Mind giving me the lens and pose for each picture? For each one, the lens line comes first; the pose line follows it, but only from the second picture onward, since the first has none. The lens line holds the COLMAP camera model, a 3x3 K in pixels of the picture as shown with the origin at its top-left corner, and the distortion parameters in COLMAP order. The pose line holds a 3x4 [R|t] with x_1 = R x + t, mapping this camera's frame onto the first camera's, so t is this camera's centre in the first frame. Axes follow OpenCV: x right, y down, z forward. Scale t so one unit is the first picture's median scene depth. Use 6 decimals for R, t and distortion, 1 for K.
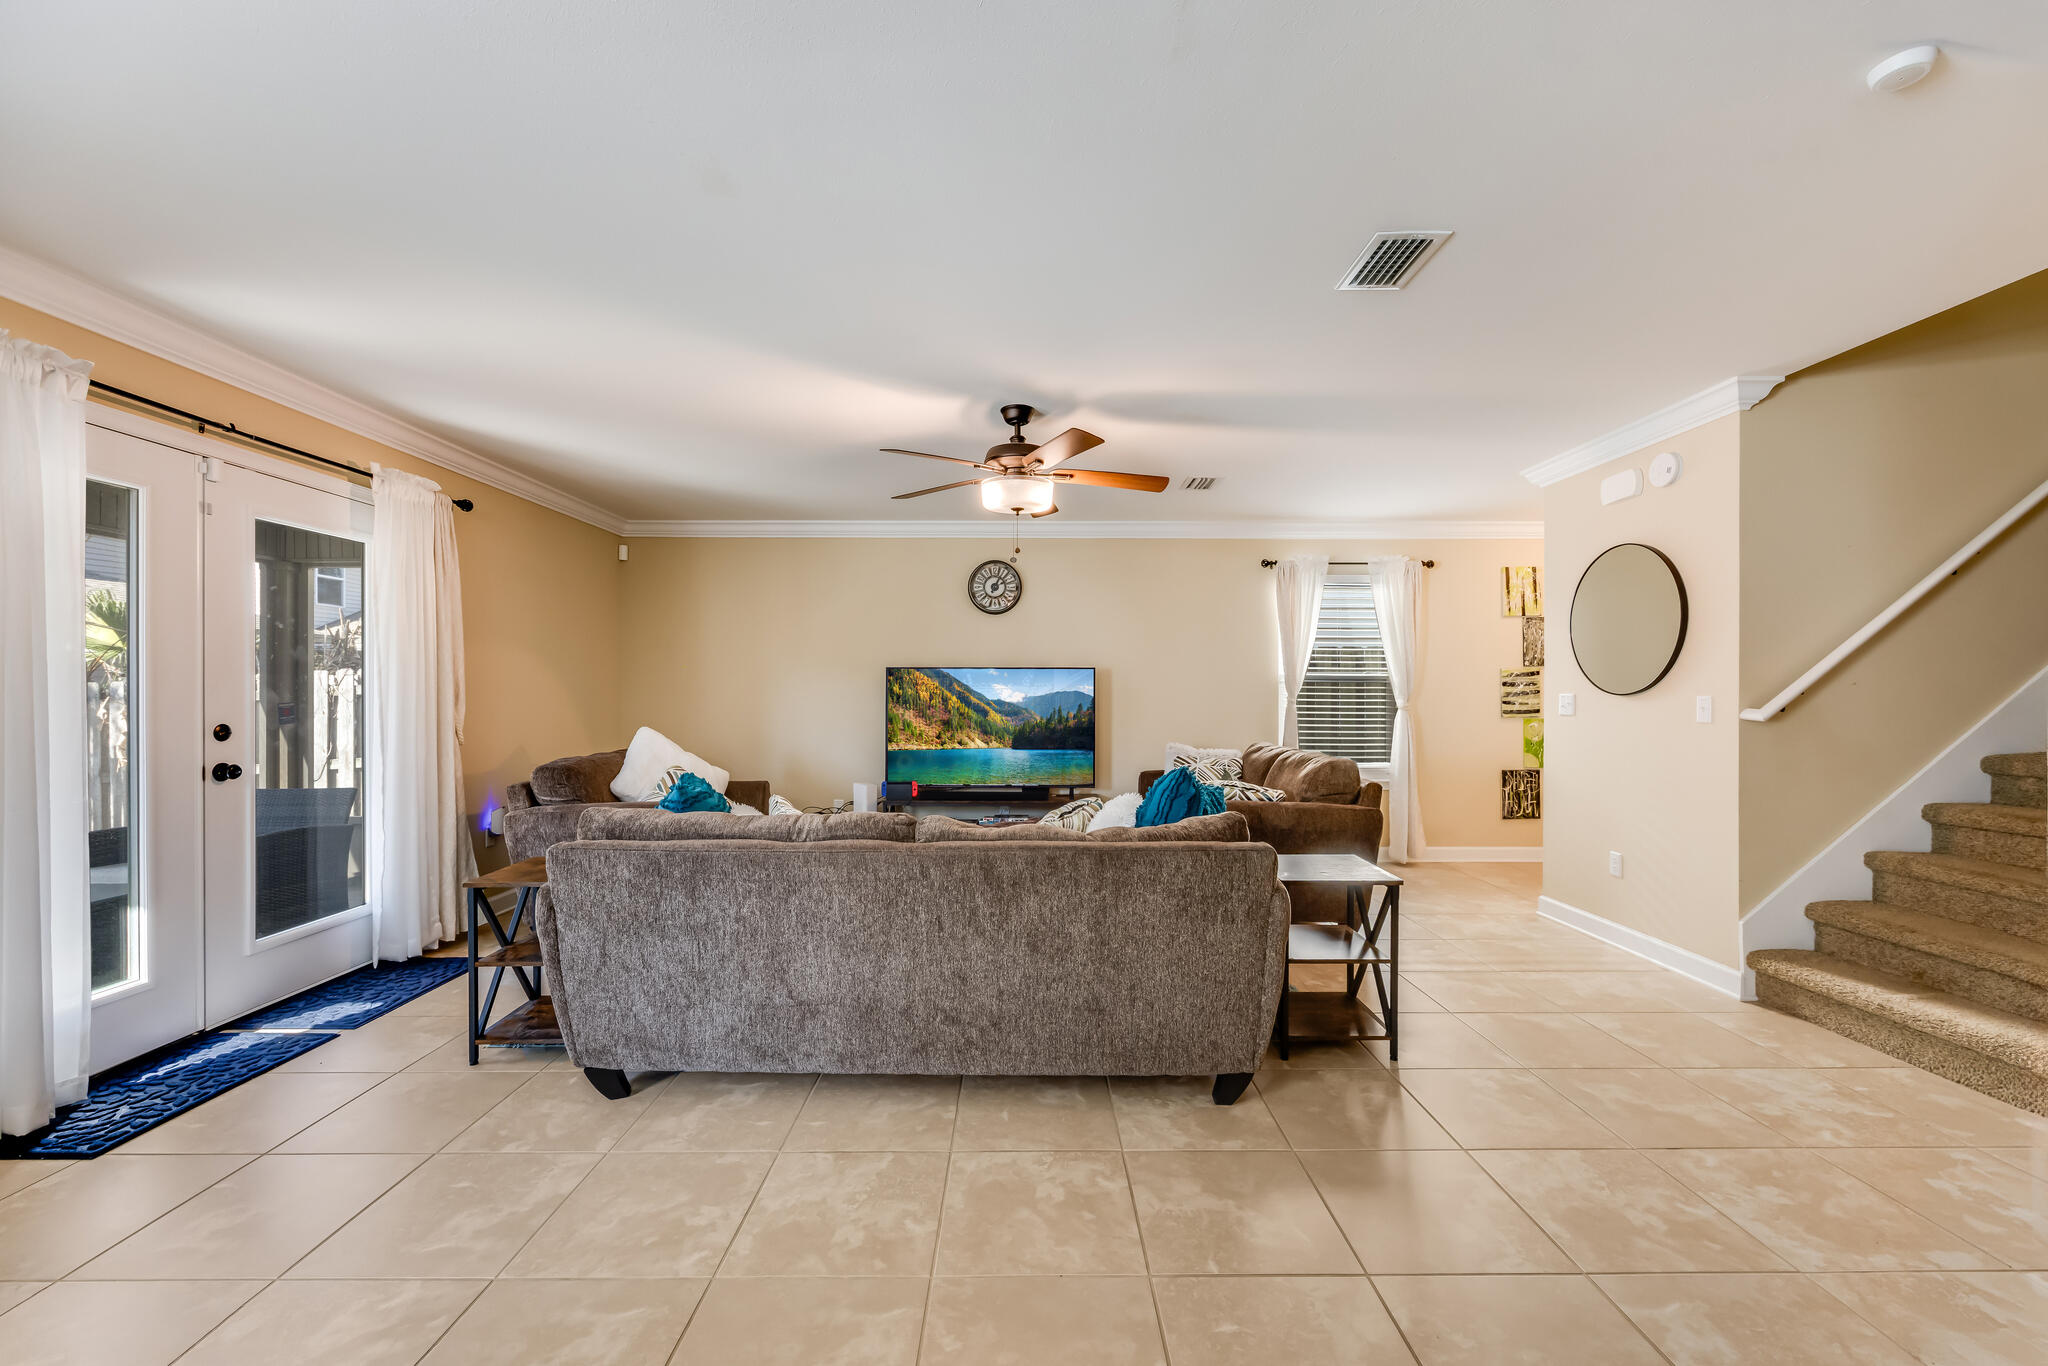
lens RADIAL K [[795.4, 0, 1033.1], [0, 795.4, 701.5], [0, 0, 1]] dist [-0.004074, 0.000649]
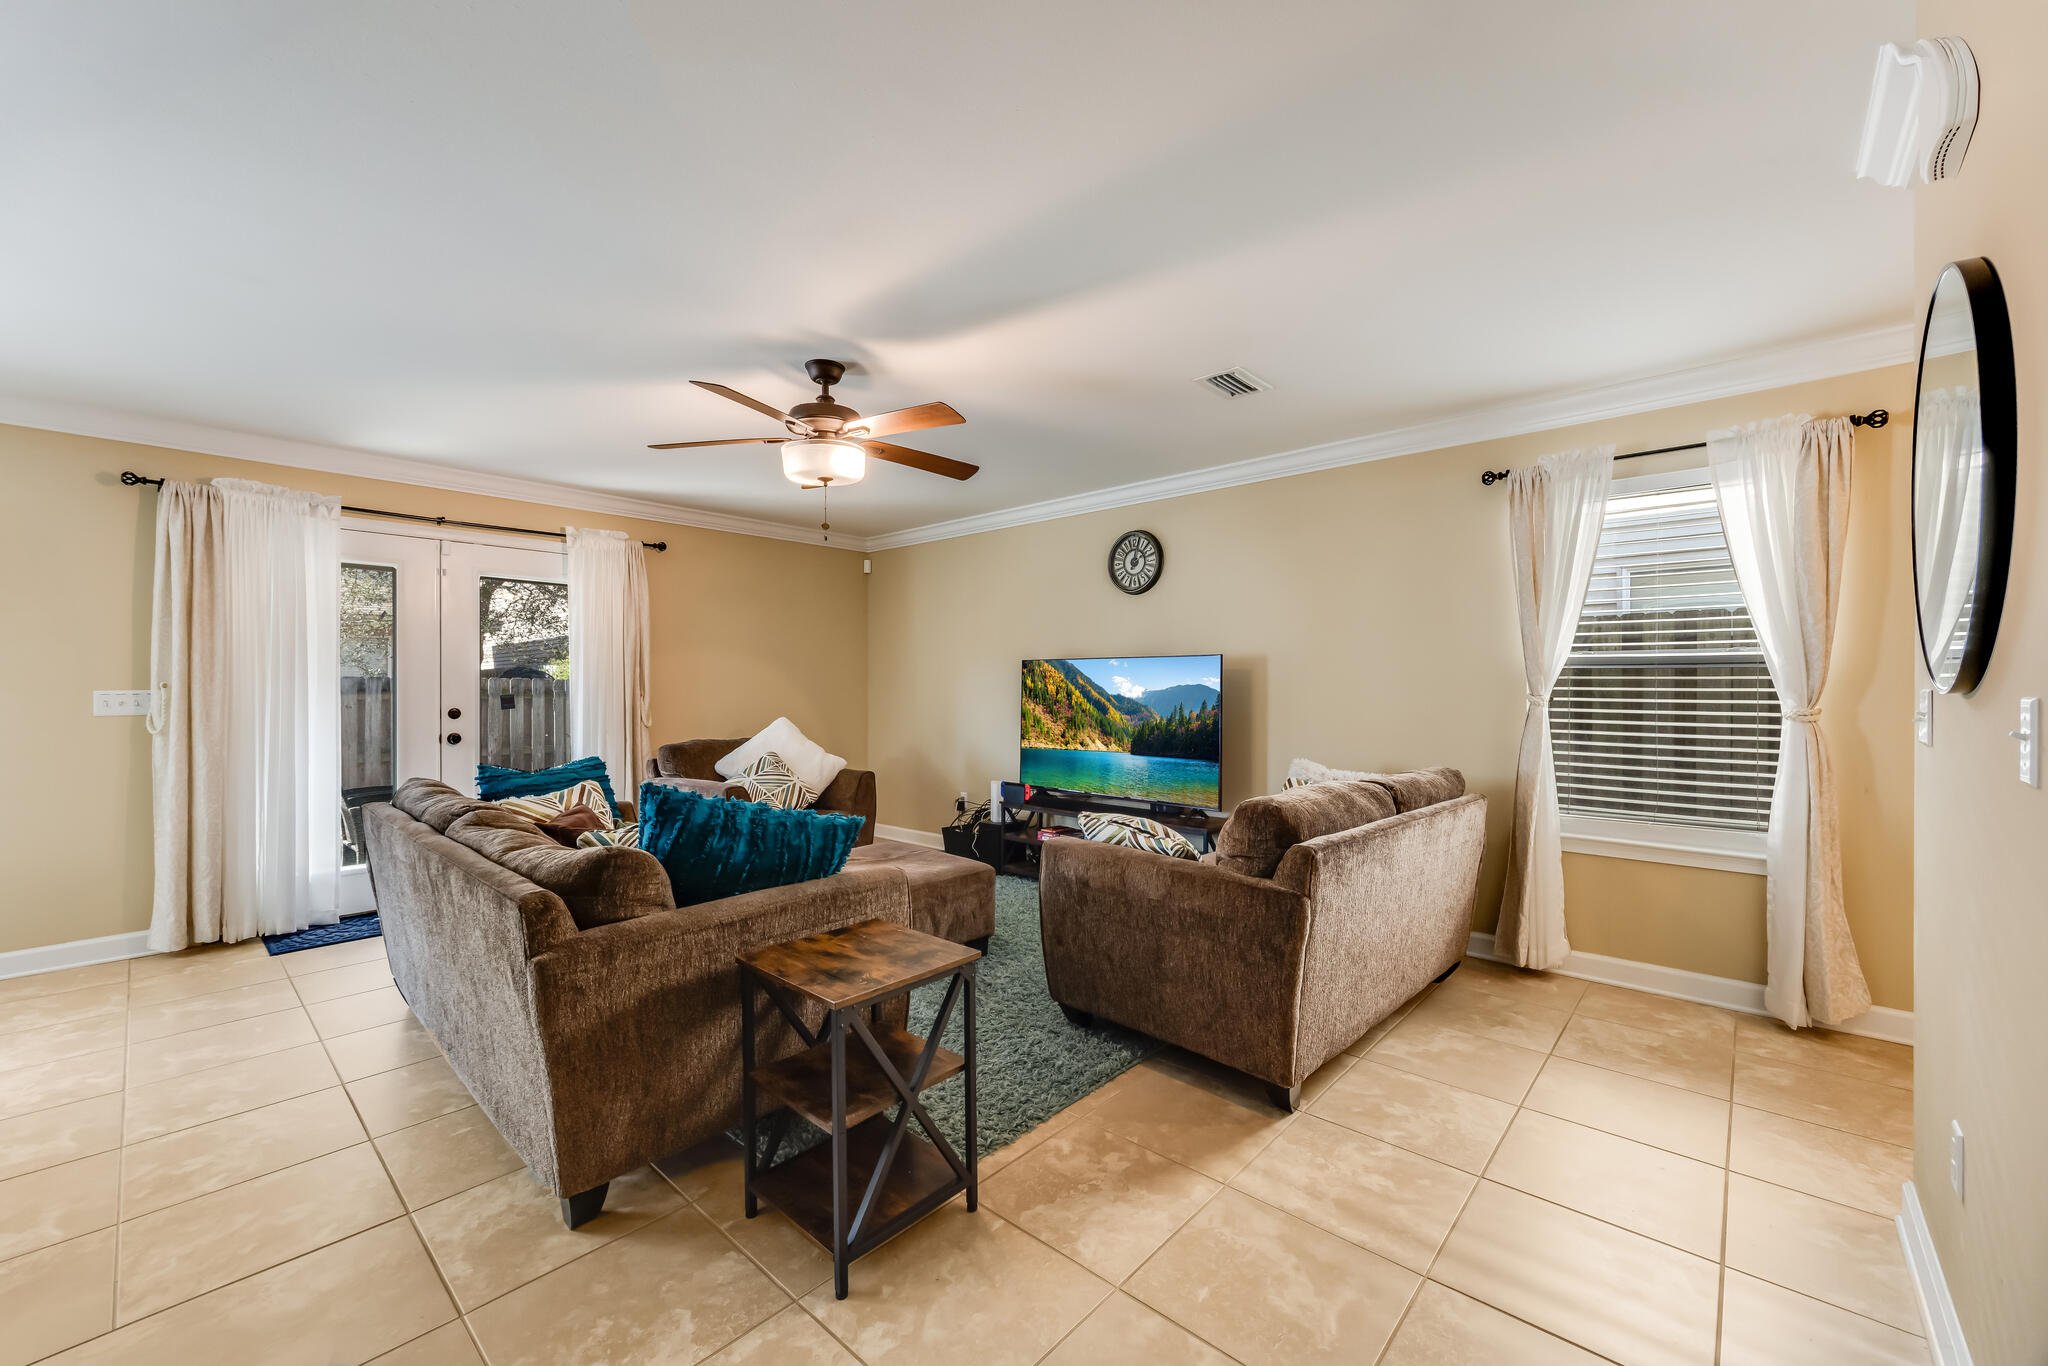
lens RADIAL K [[795.4, 0, 1038.5], [0, 795.4, 695.6], [0, 0, 1]] dist [-0.004074, 0.000649]
pose [[0.740764, 0.007436, -0.671724, 0.469415], [-0.005999, 0.999972, 0.004454, -0.004833], [0.671738, 0.000731, 0.740788, 0.318547]]
